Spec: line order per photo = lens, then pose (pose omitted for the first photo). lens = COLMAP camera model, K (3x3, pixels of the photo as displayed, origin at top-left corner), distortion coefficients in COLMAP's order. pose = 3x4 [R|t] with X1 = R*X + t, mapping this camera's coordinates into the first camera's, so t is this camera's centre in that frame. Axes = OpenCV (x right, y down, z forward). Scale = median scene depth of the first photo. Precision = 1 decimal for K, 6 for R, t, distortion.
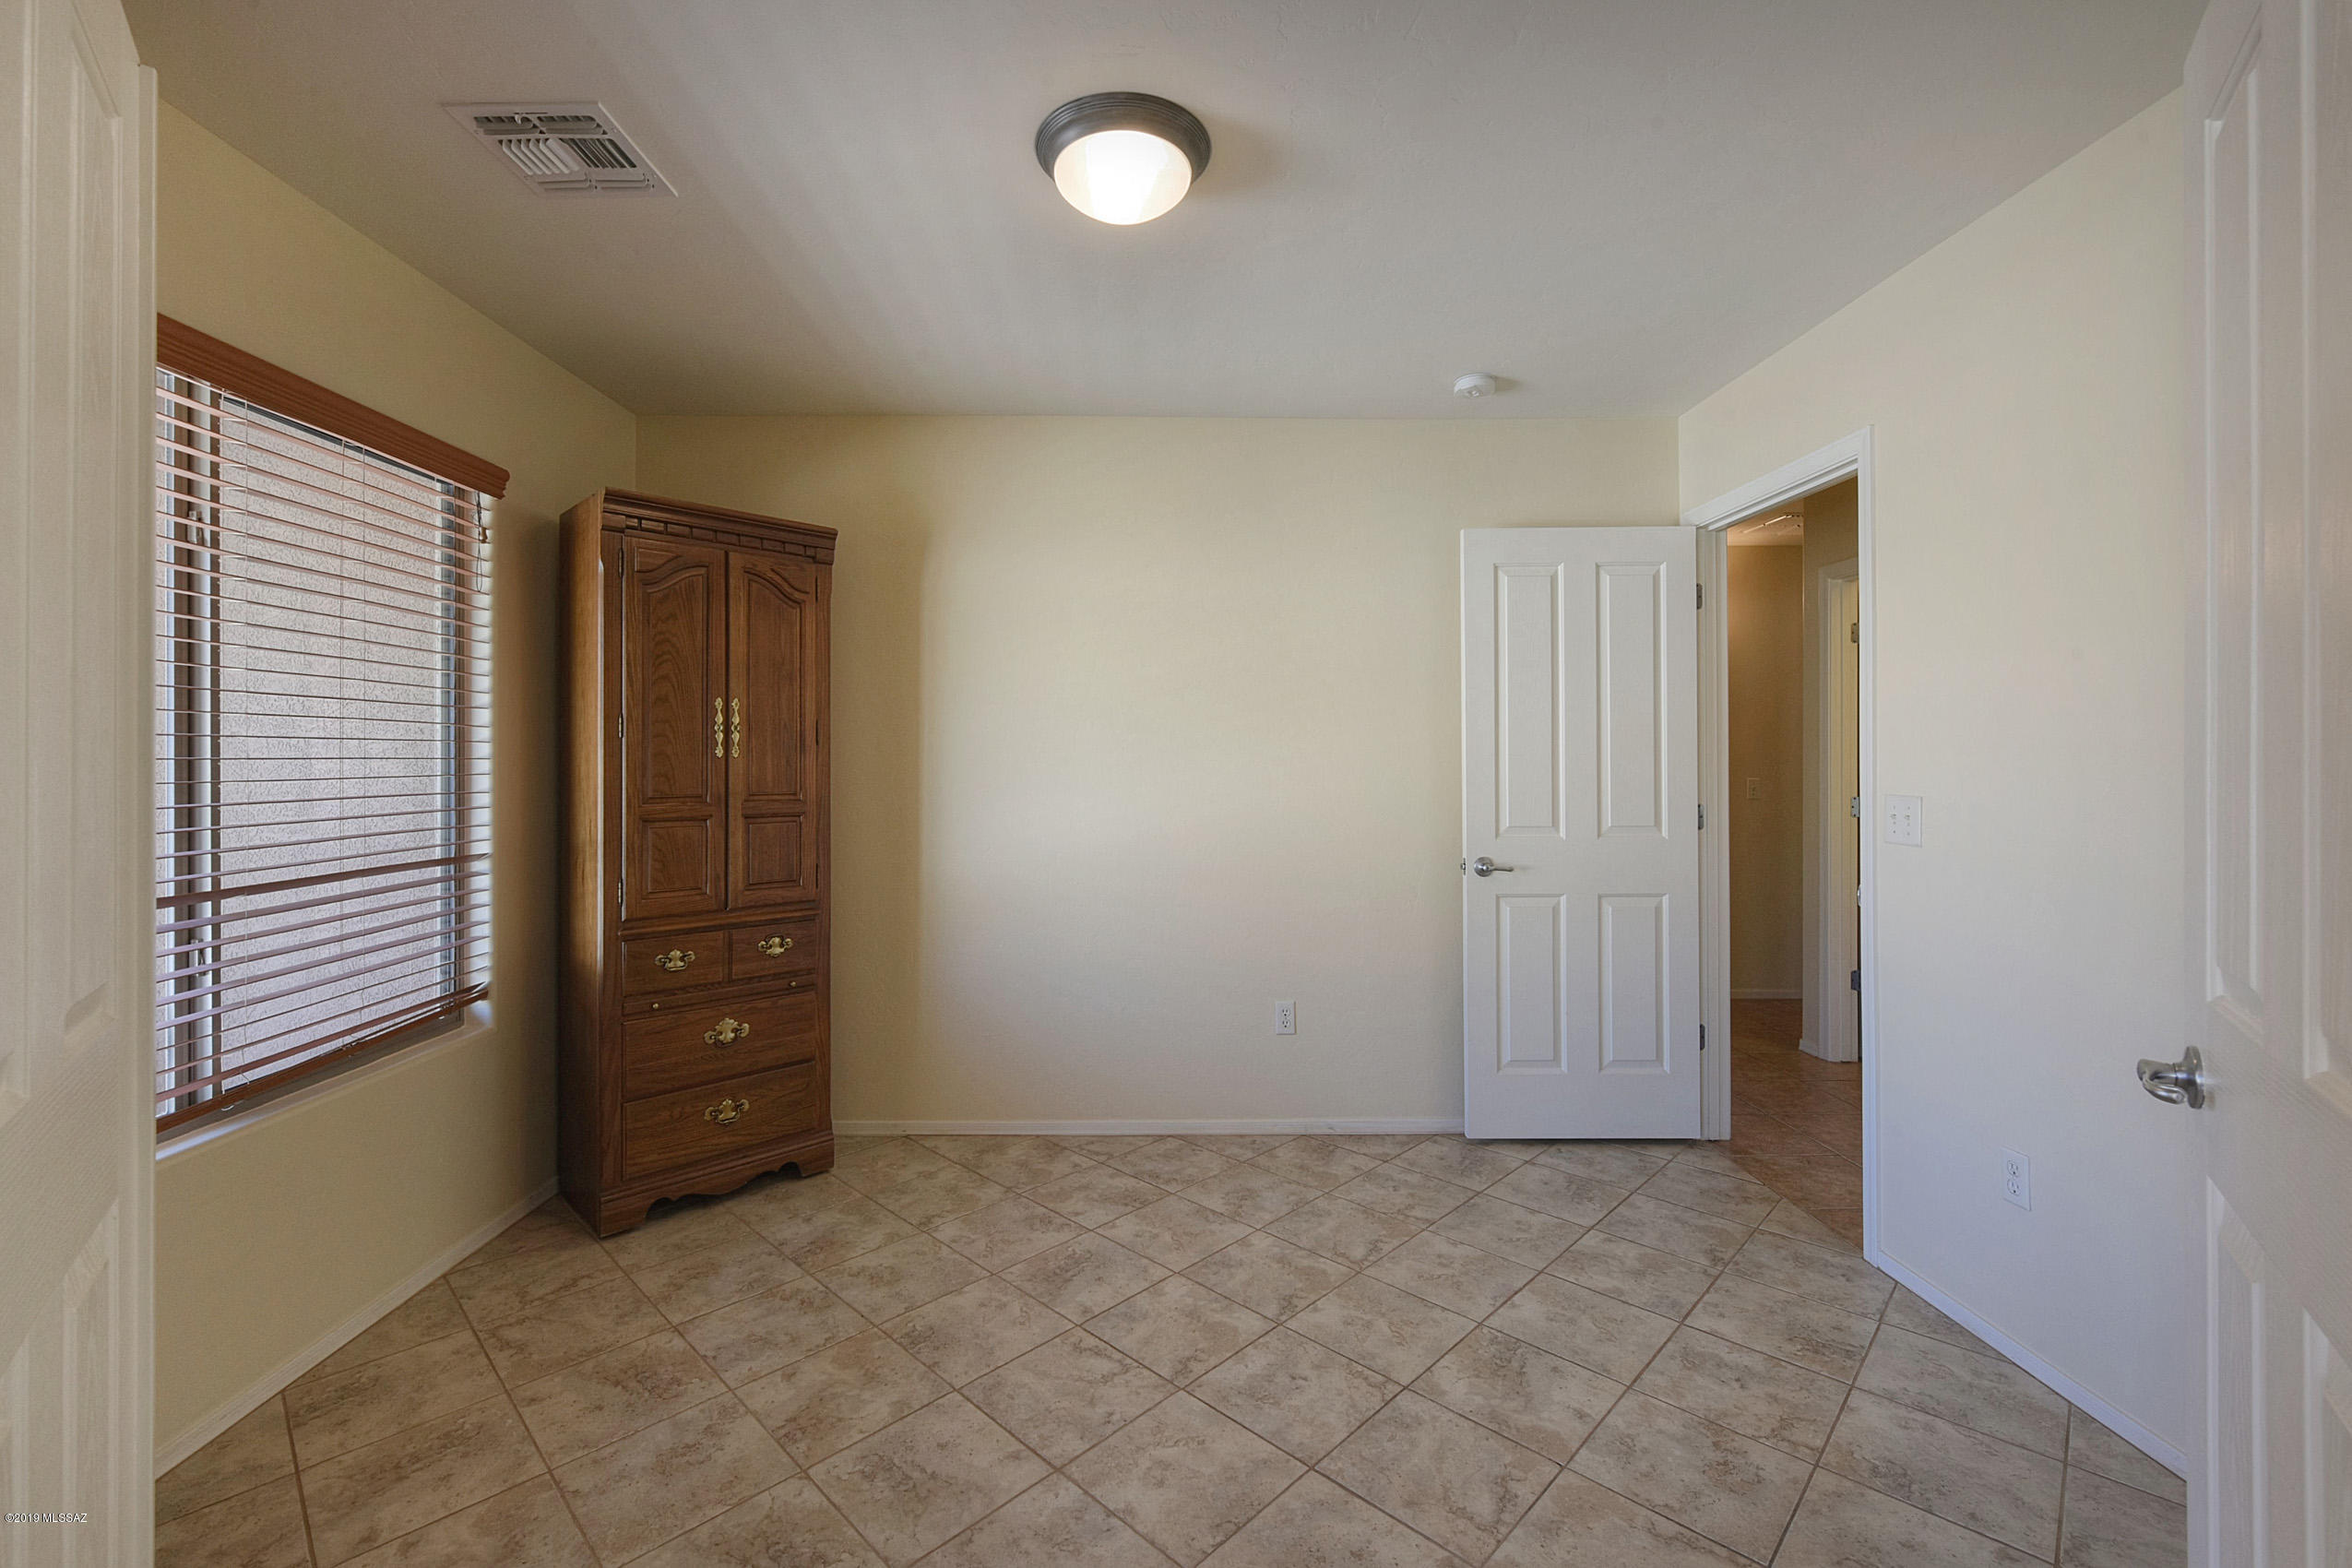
lens RADIAL K [[978.6, 0, 1155.5], [0, 978.6, 767.2], [0, 0, 1]] dist [-0.004656, -0.001394]
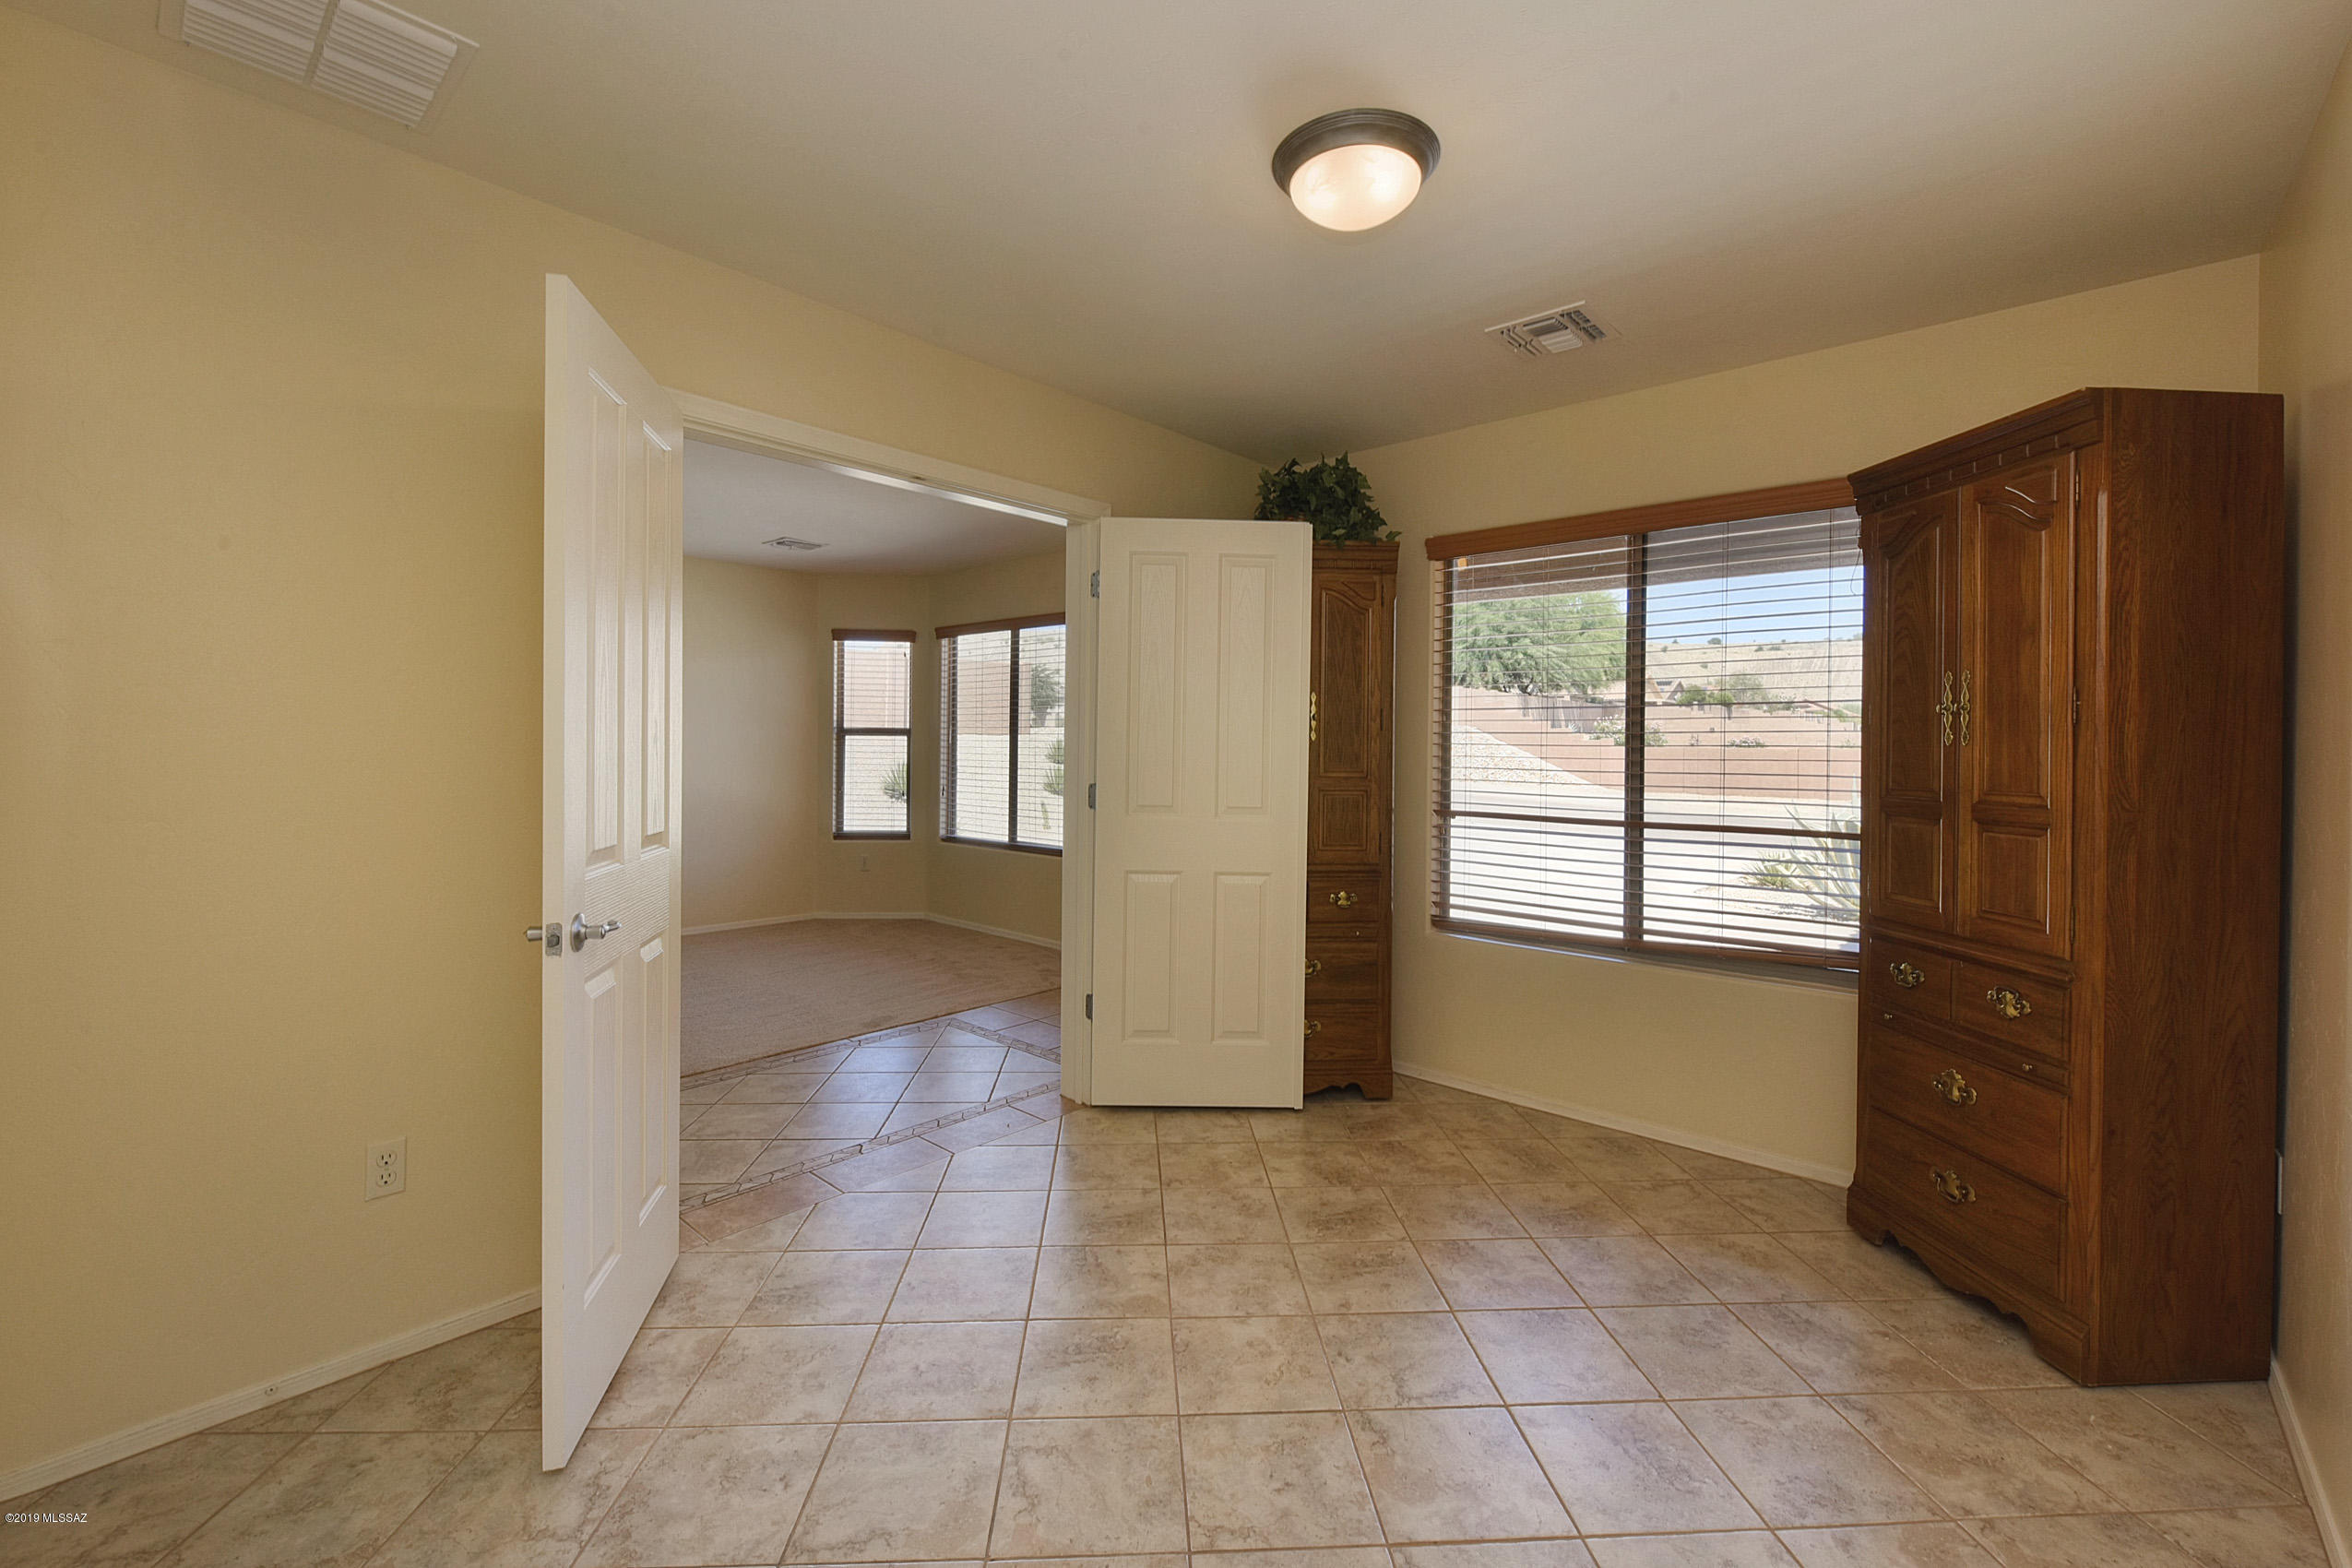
lens RADIAL K [[978.6, 0, 1137.4], [0, 978.6, 739.4], [0, 0, 1]] dist [-0.004656, -0.001394]
pose [[-0.689215, -0.003879, -0.724547, 0.813519], [-0.009151, 0.999953, 0.003351, -0.014426], [0.724499, 0.008940, -0.689218, 1.433185]]
